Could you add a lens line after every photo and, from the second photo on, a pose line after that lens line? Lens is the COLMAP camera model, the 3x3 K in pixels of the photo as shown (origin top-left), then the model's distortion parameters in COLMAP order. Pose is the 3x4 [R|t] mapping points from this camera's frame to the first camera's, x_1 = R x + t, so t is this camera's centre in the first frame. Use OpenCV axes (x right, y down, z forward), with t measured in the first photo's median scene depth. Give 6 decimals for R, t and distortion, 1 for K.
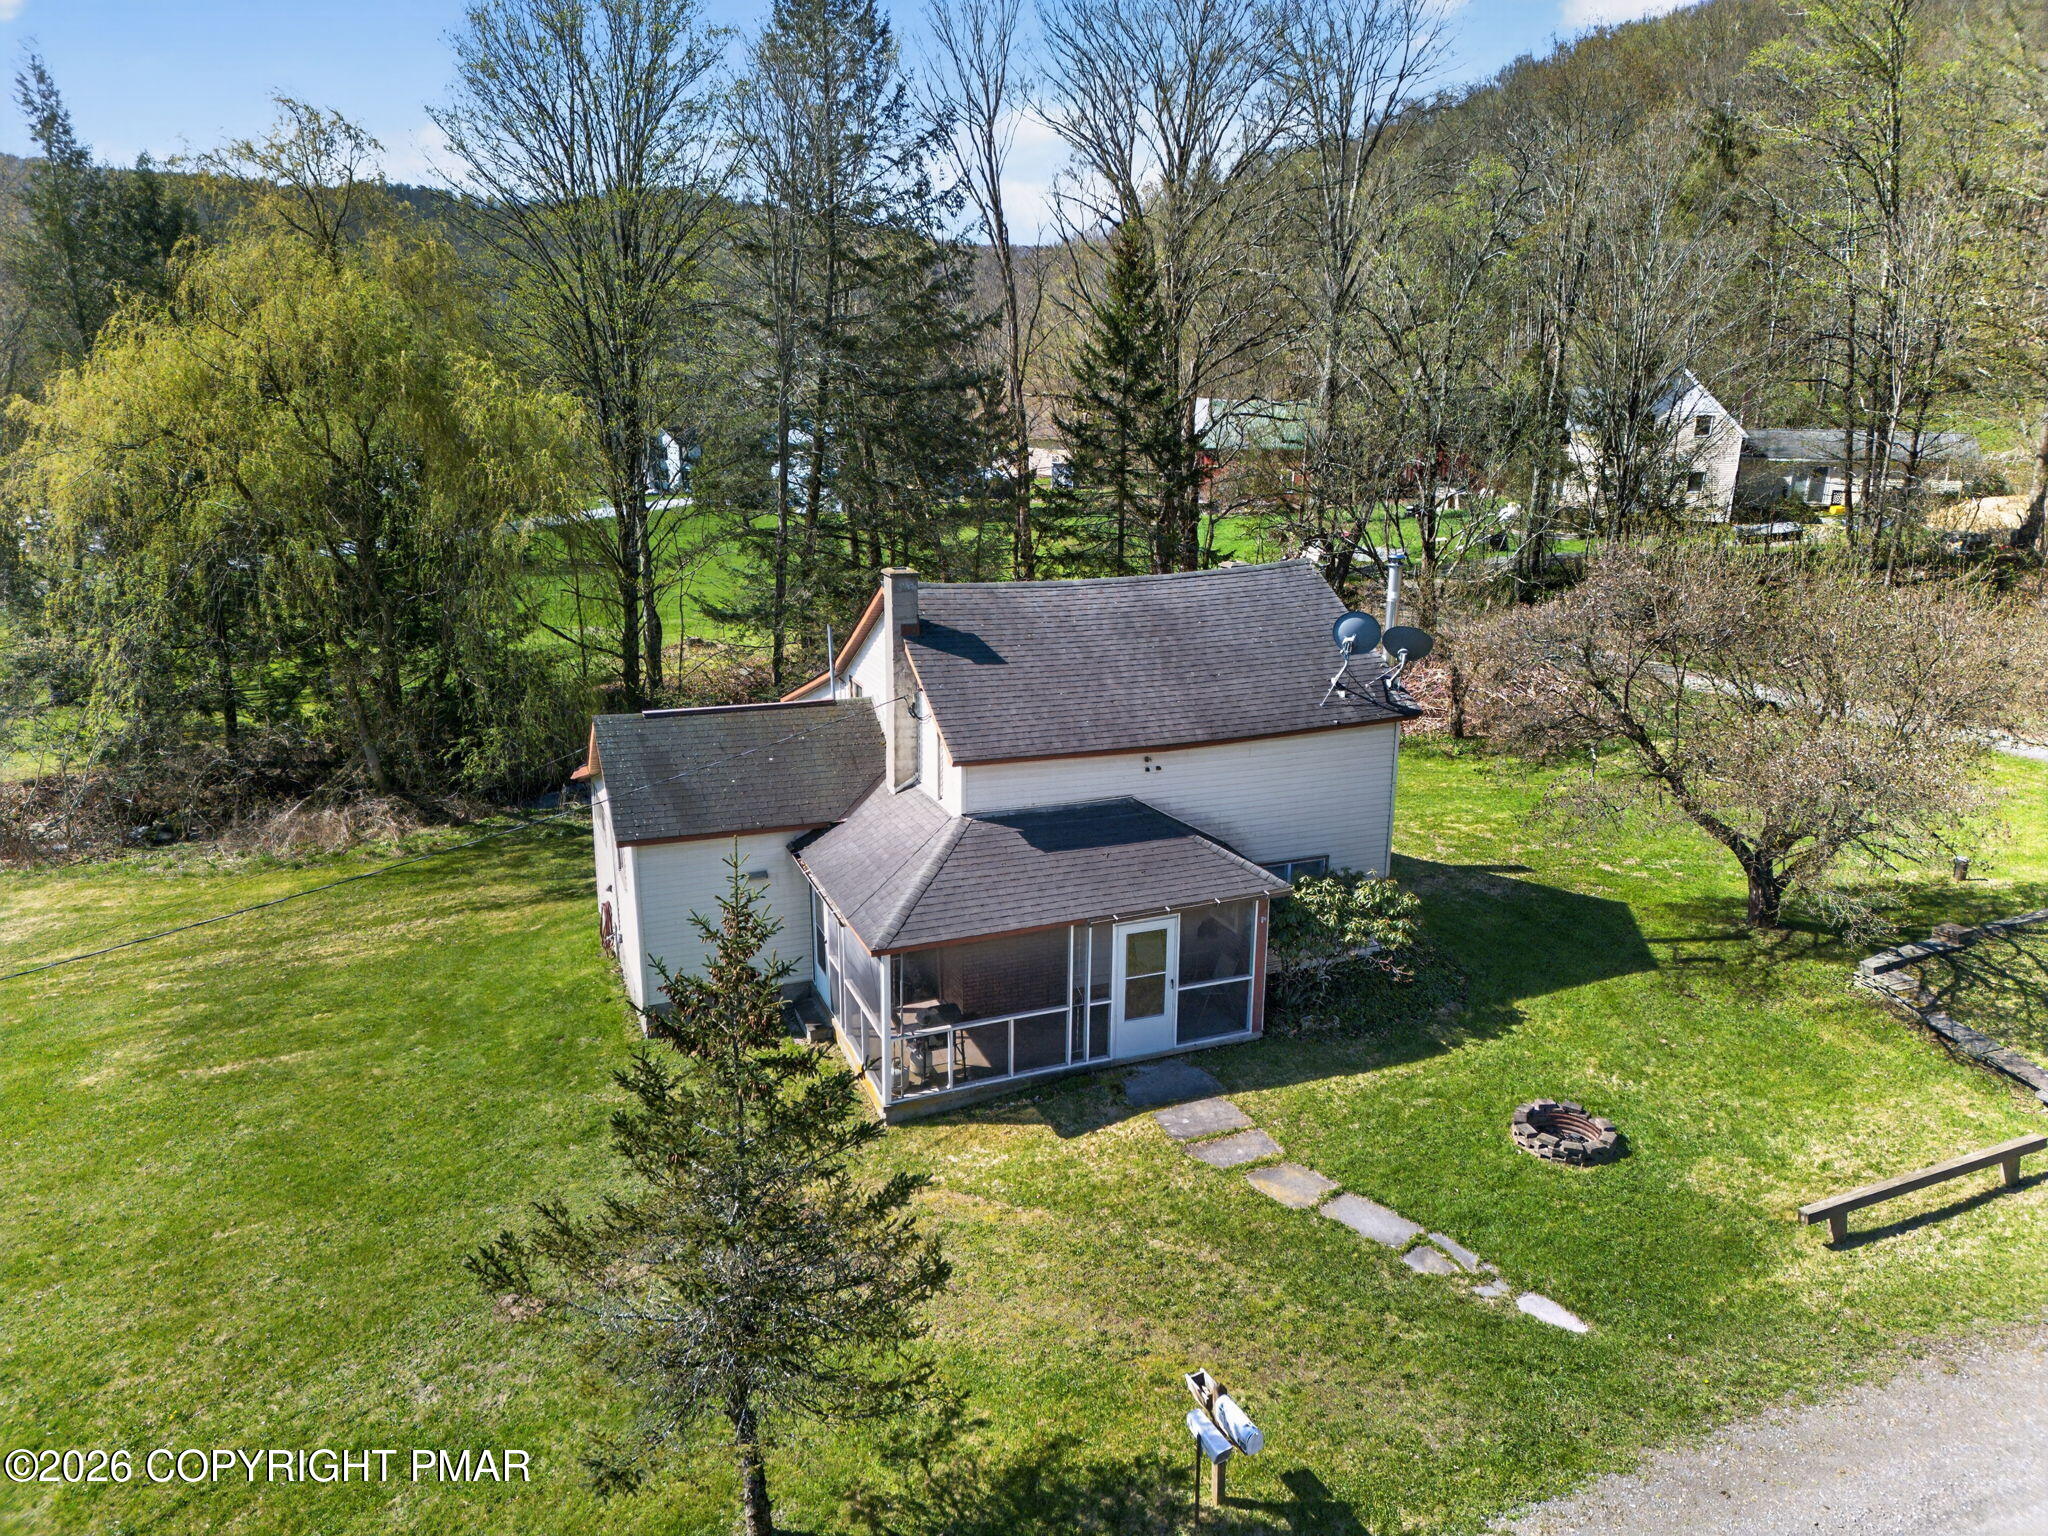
lens RADIAL K [[1425.5, 0, 1042.7], [0, 1425.5, 772.1], [0, 0, 1]] dist [0.077841, -0.060823]
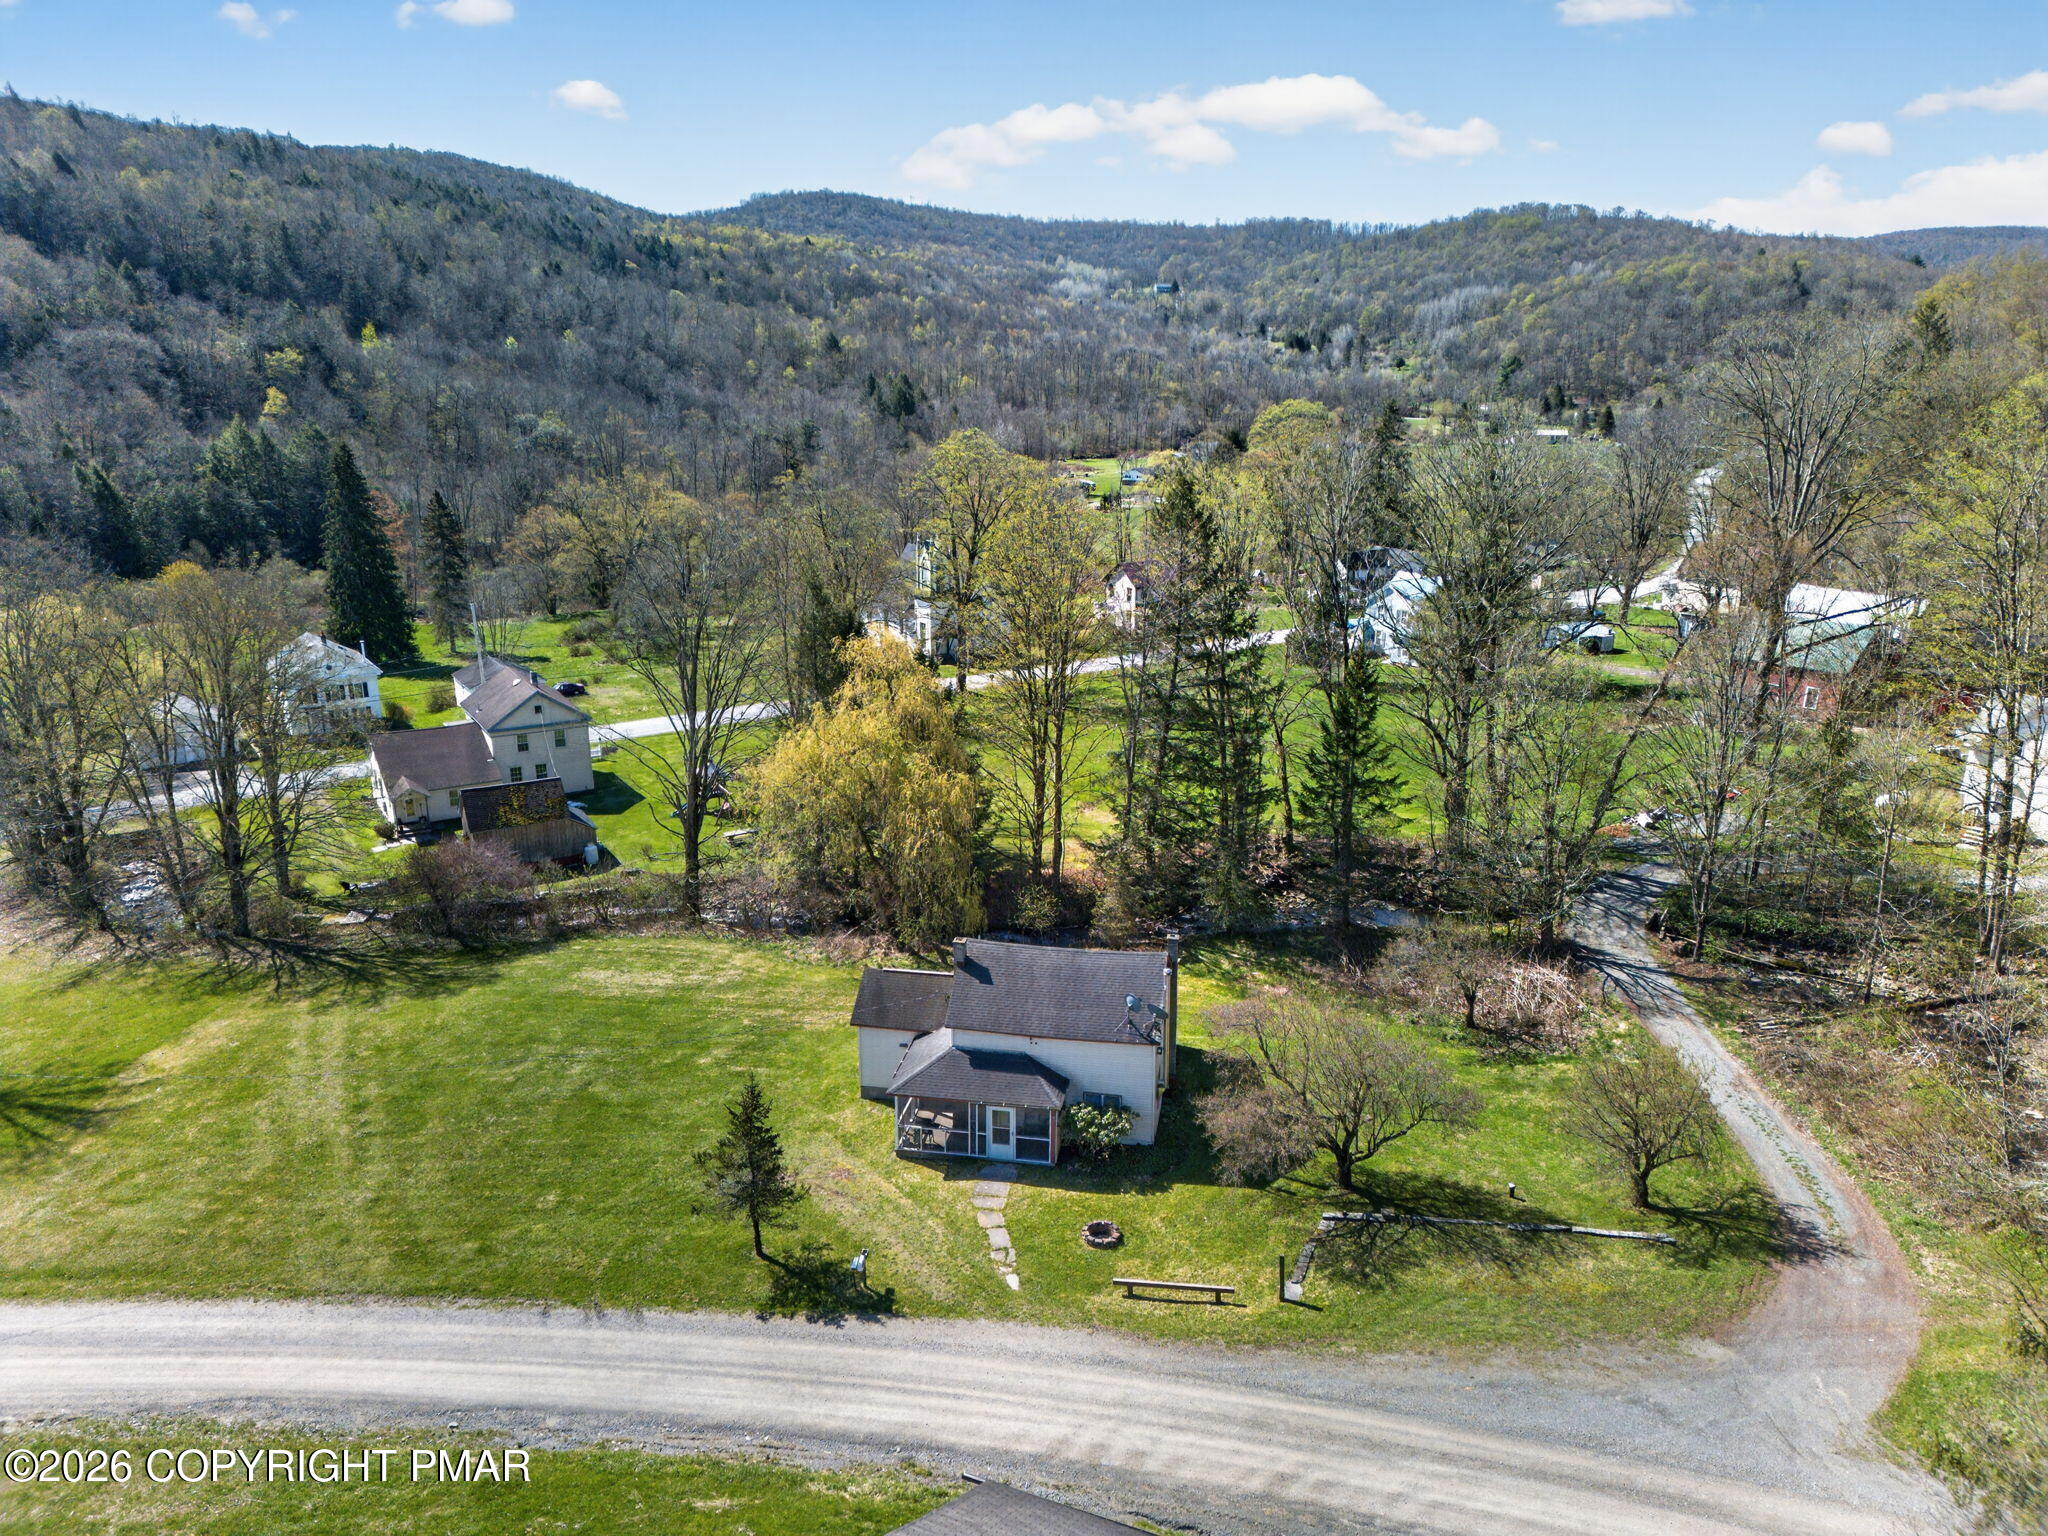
lens RADIAL K [[1425.5, 0, 1042.7], [0, 1425.5, 772.1], [0, 0, 1]] dist [0.077841, -0.060823]
pose [[0.848993, 0.146134, -0.507794, 1.318576], [-0.146610, 0.988412, 0.039327, -0.584085], [0.507657, 0.041059, 0.860580, -1.151786]]
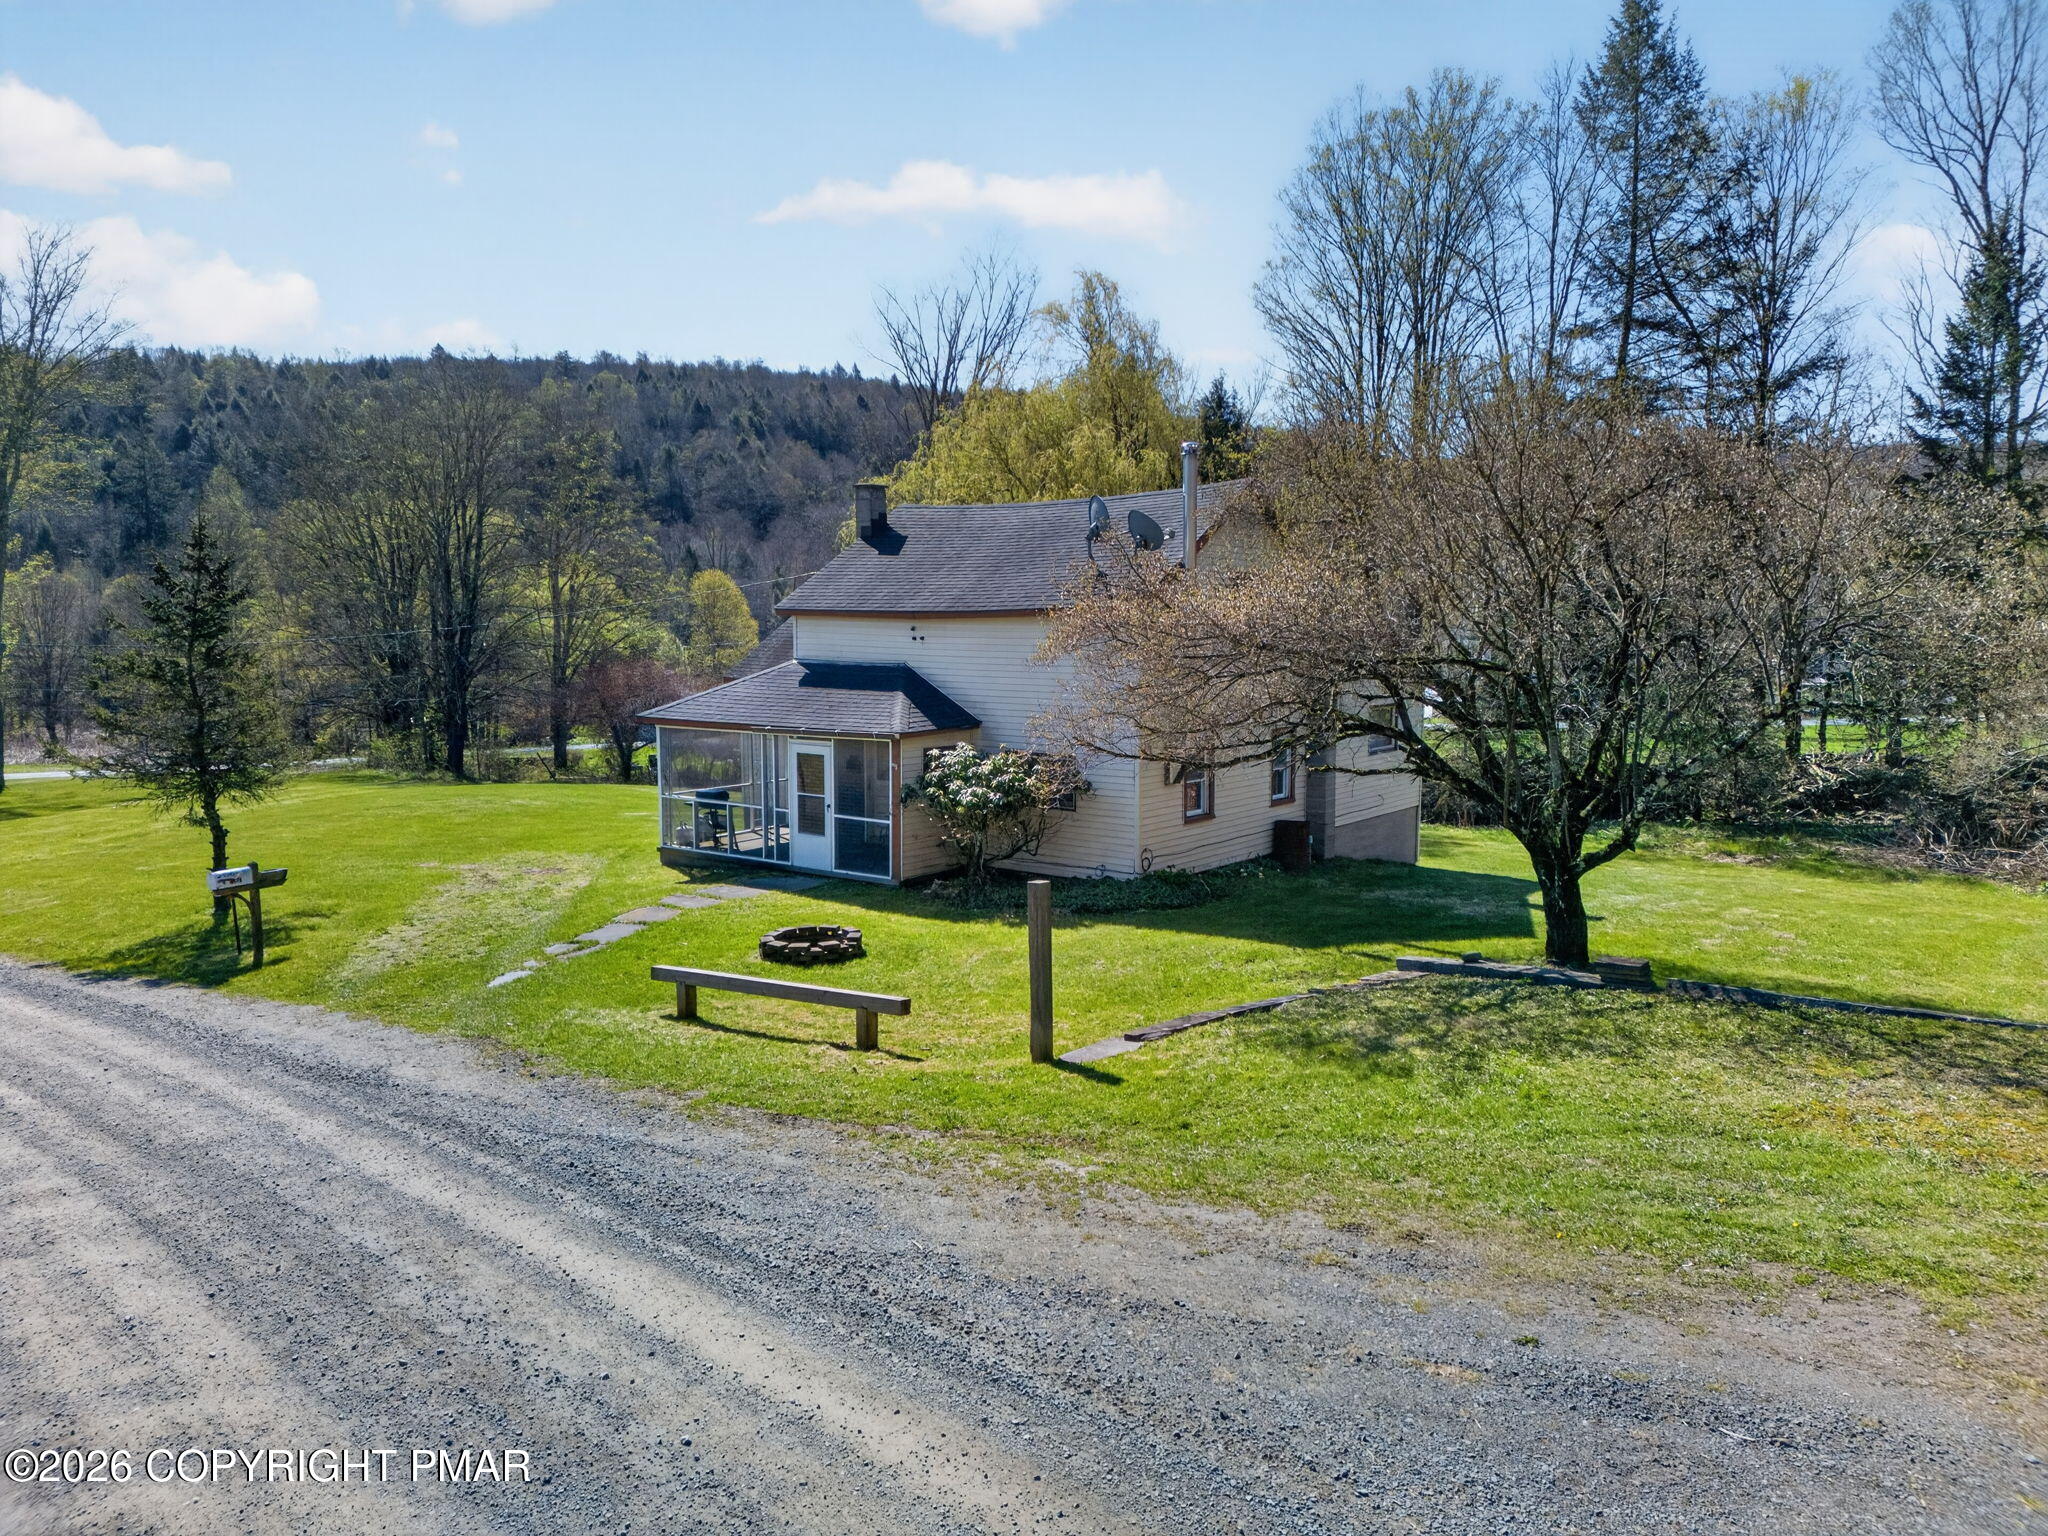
lens RADIAL K [[1449.4, 0, 1024.0], [0, 1449.4, 768.0], [0, 0, 1]] dist [0.047127, -0.002236]
pose [[0.489906, 0.086318, -0.867491, 1.162578], [-0.237737, 0.970598, -0.037682, 0.124787], [0.838733, 0.224695, 0.496023, 0.559194]]
